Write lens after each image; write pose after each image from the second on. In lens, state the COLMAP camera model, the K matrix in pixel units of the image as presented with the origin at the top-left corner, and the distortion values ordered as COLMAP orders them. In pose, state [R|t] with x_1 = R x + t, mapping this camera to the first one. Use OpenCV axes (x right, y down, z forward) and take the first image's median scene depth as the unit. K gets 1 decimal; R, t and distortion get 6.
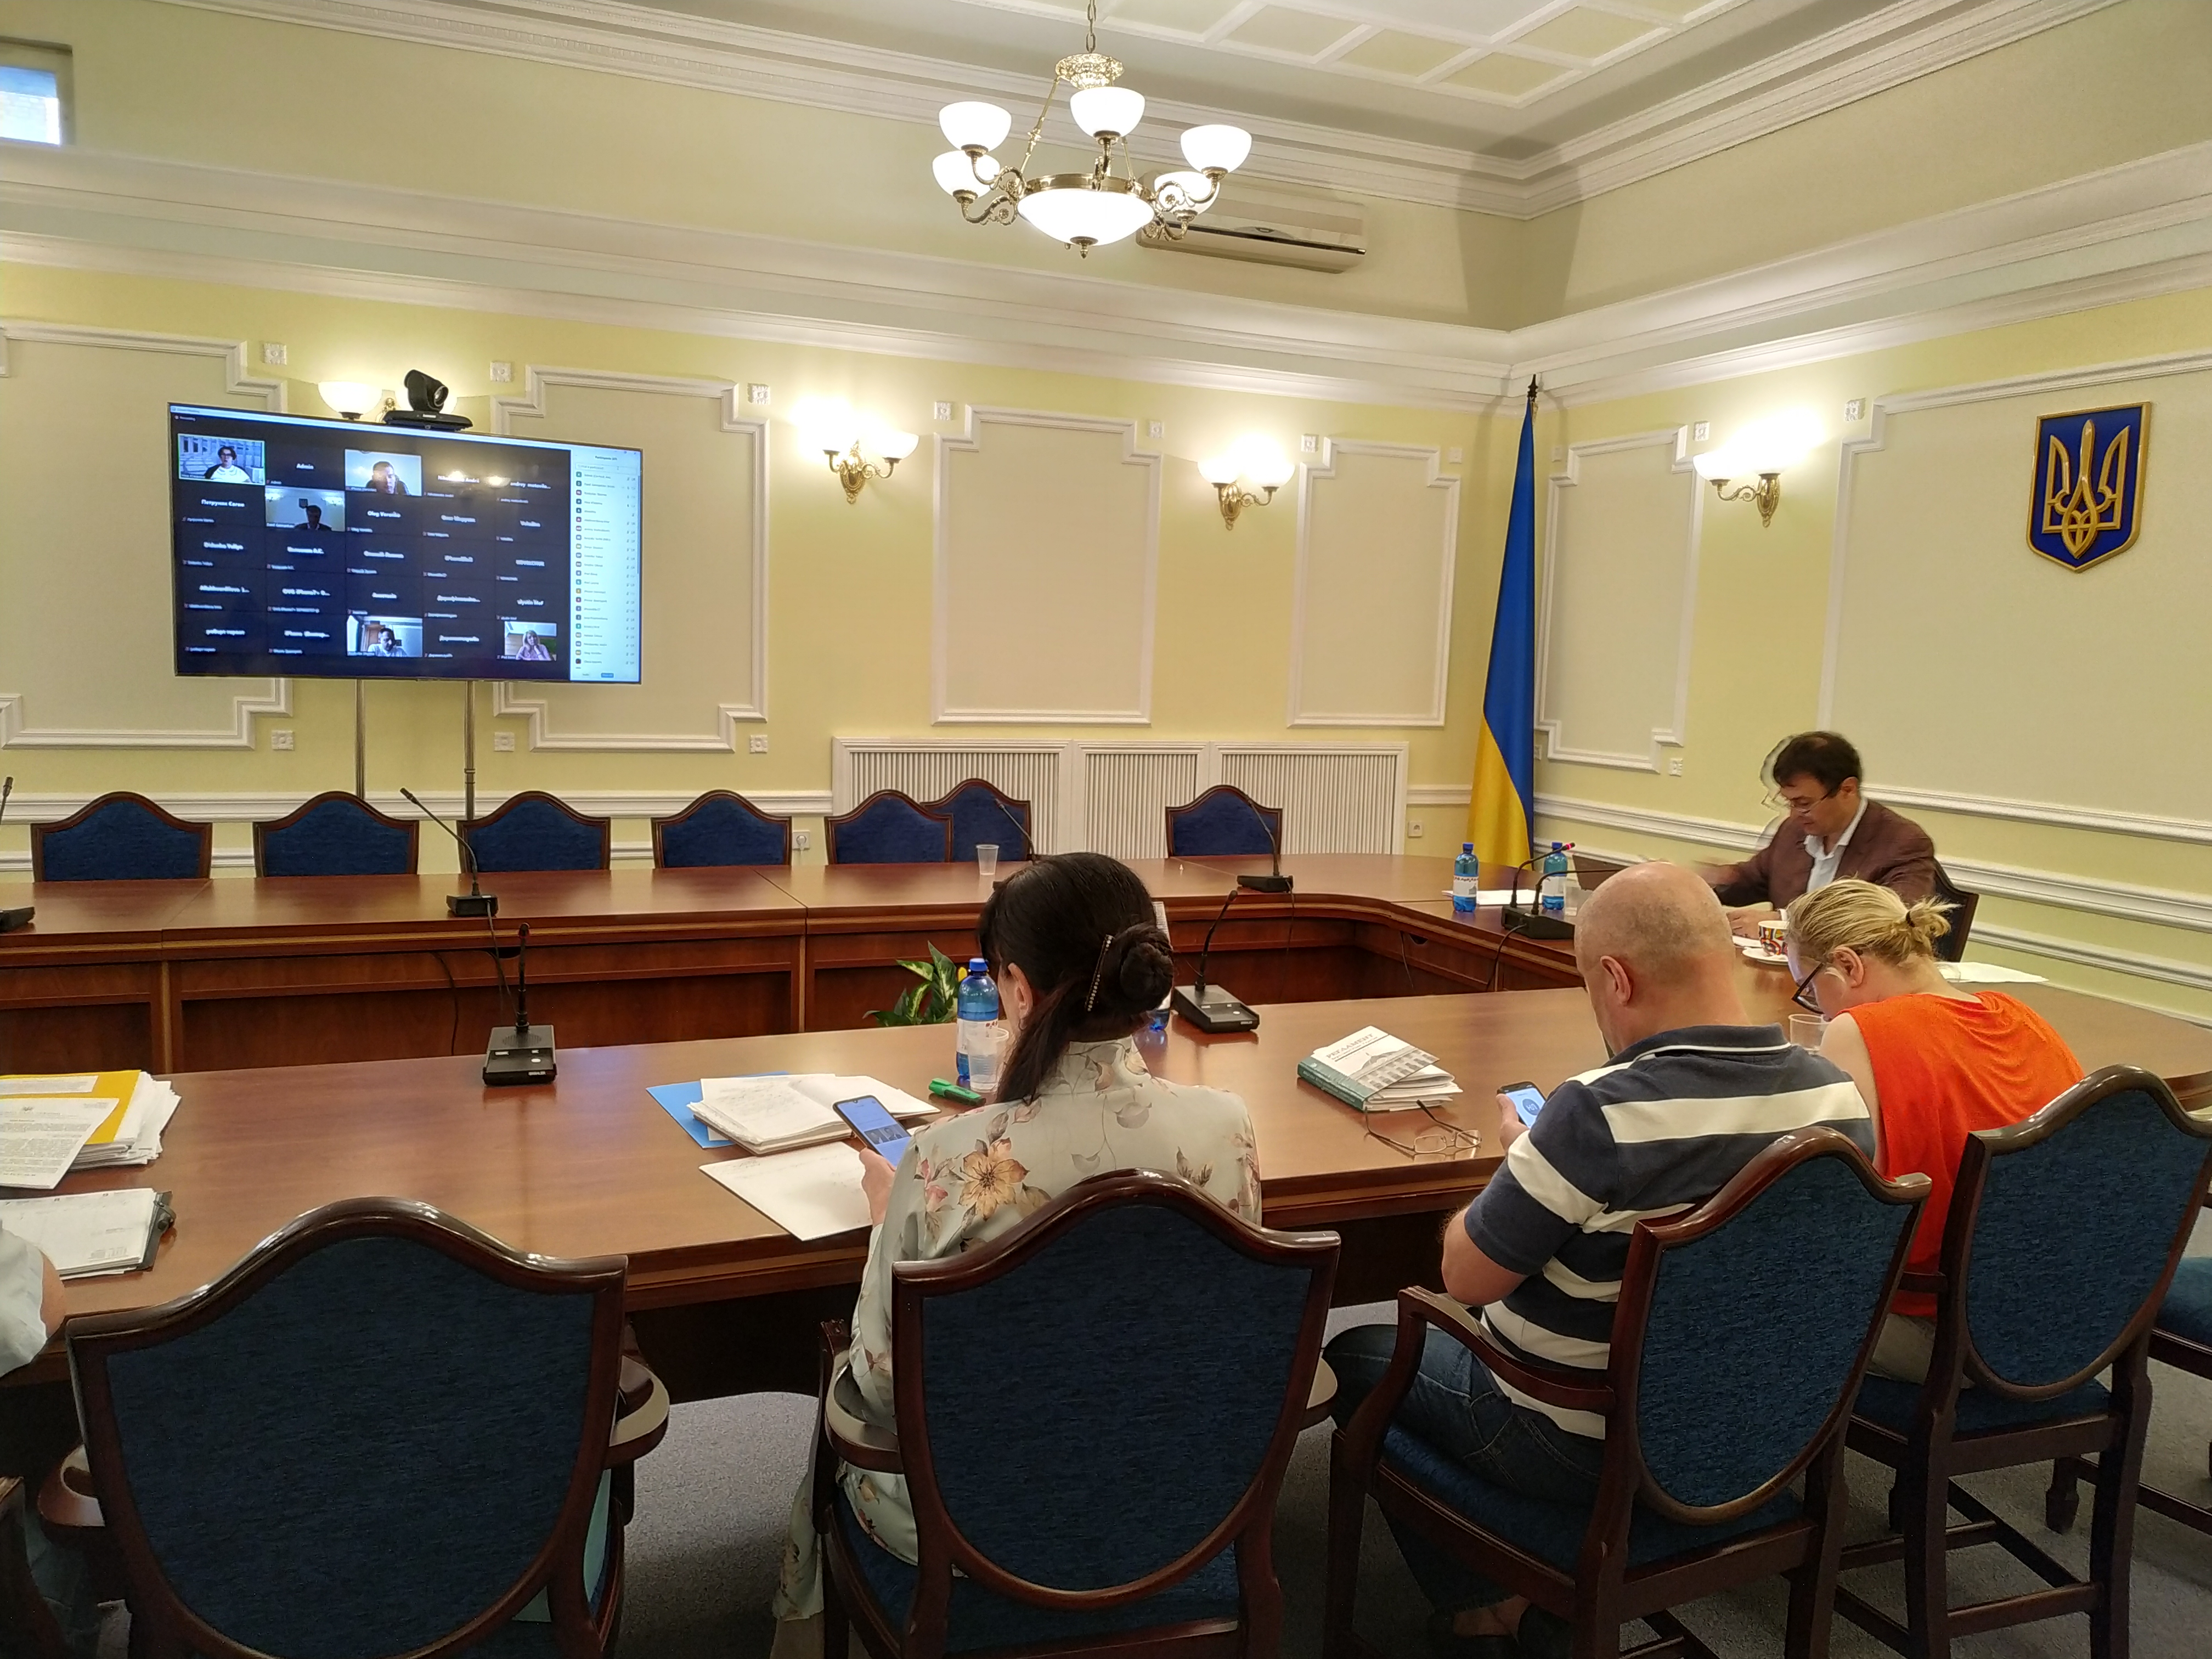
lens RADIAL K [[1654.2, 0, 1107.7], [0, 1654.2, 825.5], [0, 0, 1]] dist [0.018198, -0.035601]
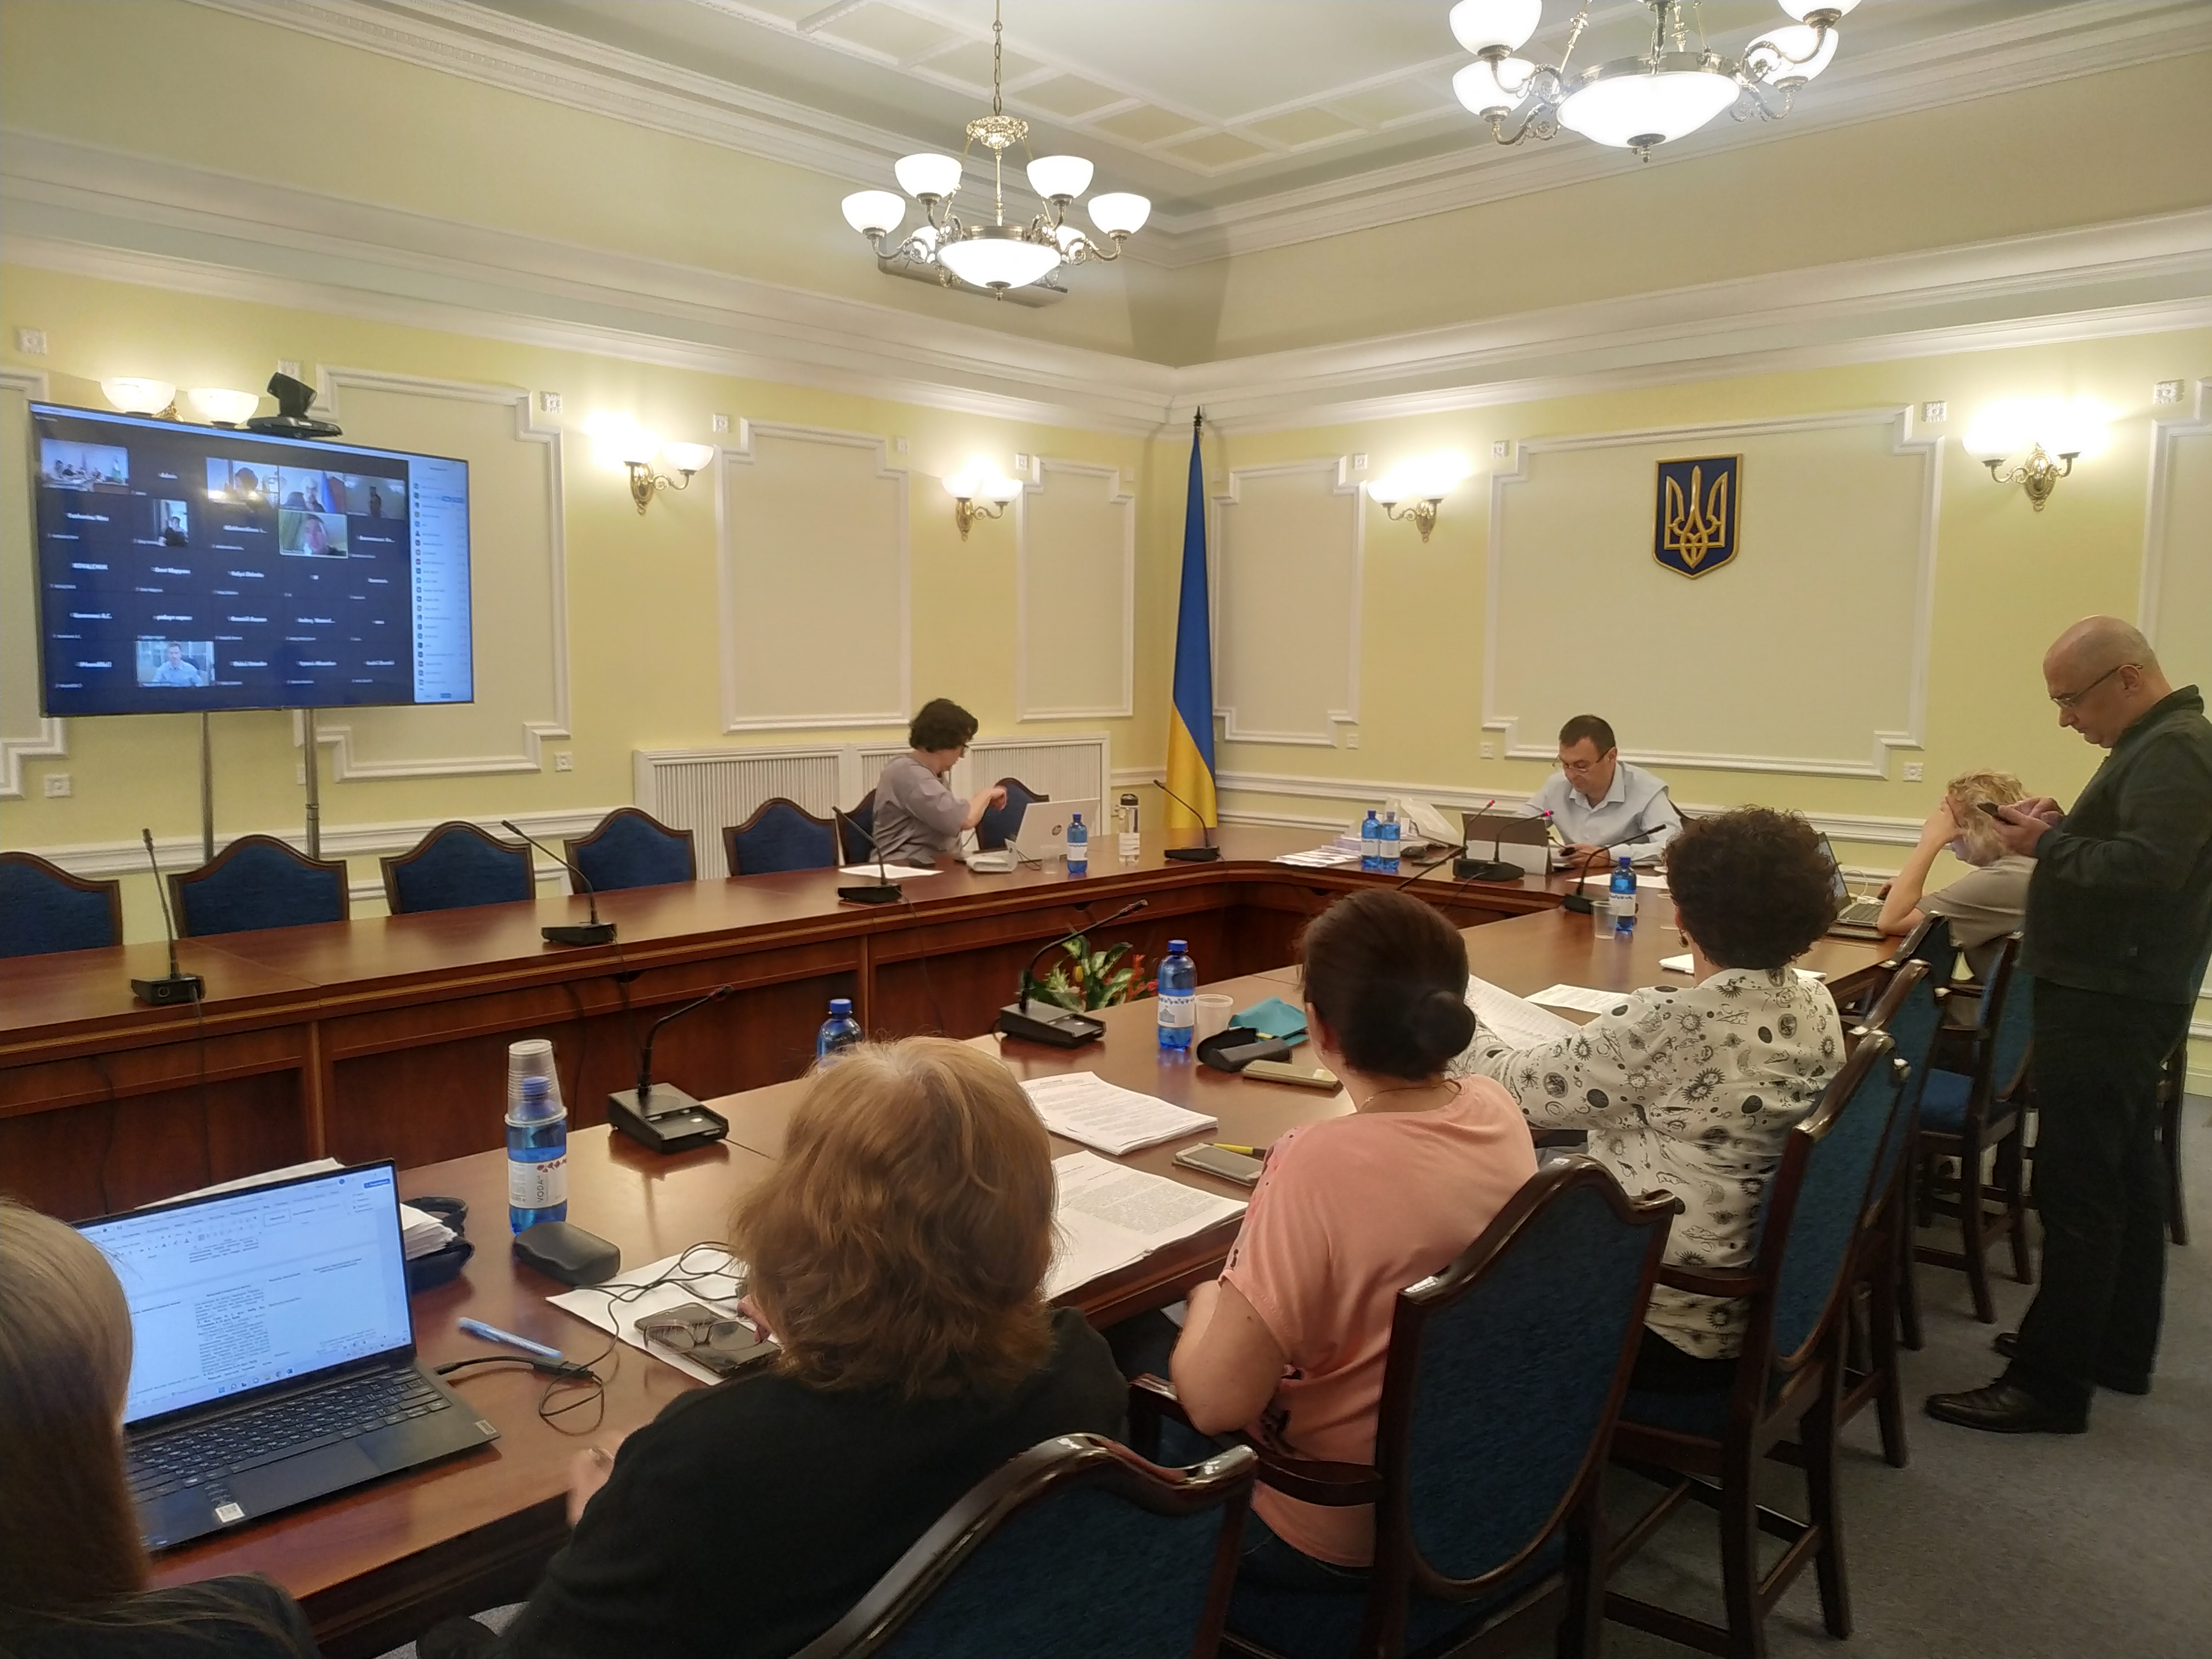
lens RADIAL K [[1654.2, 0, 1127.6], [0, 1654.2, 826.6], [0, 0, 1]] dist [0.018198, -0.035601]
pose [[0.906126, -0.070151, 0.417150, -0.361428], [0.068434, 0.997473, 0.019089, -0.008391], [-0.417435, 0.011250, 0.908637, -0.024584]]
